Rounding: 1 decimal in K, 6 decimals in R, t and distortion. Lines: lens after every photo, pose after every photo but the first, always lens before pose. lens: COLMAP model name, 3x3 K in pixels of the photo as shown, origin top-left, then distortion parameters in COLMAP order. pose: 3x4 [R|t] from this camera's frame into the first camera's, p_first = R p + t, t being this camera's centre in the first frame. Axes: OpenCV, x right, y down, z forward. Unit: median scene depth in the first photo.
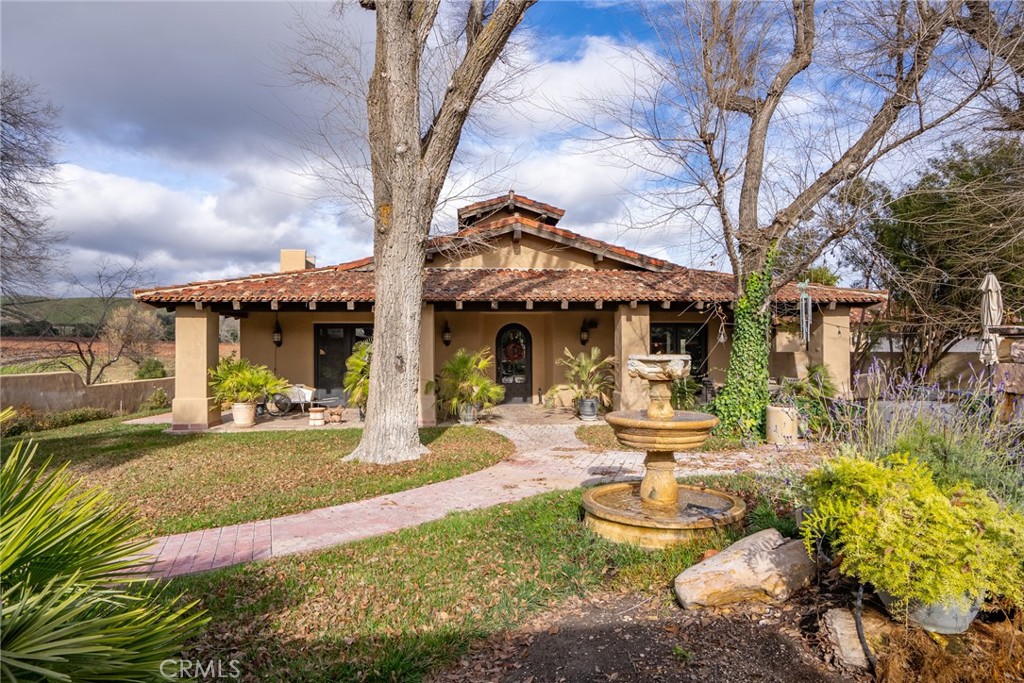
lens RADIAL K [[584.5, 0, 515.1], [0, 584.5, 348.6], [0, 0, 1]] dist [-0.003585, 0.000498]
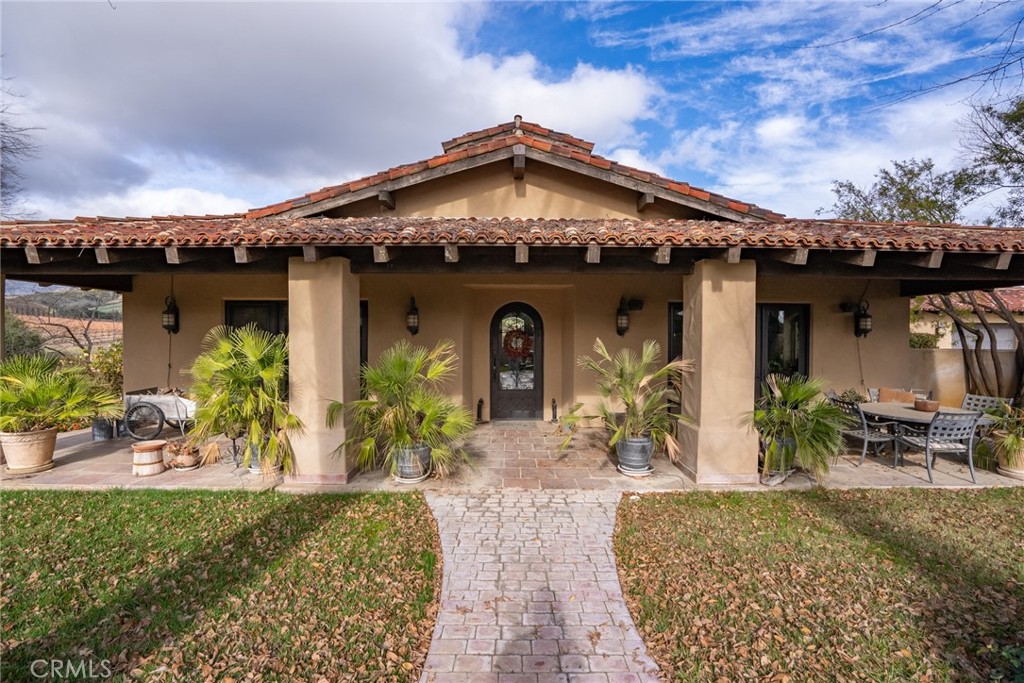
lens RADIAL K [[479.8, 0, 513.5], [0, 479.8, 342.0], [0, 0, 1]] dist [-0.016423, 0.000742]
pose [[0.997113, 0.010980, -0.075130, 0.039375], [-0.010027, 0.999864, 0.013059, -0.004649], [0.075263, -0.012268, 0.997088, 0.475657]]
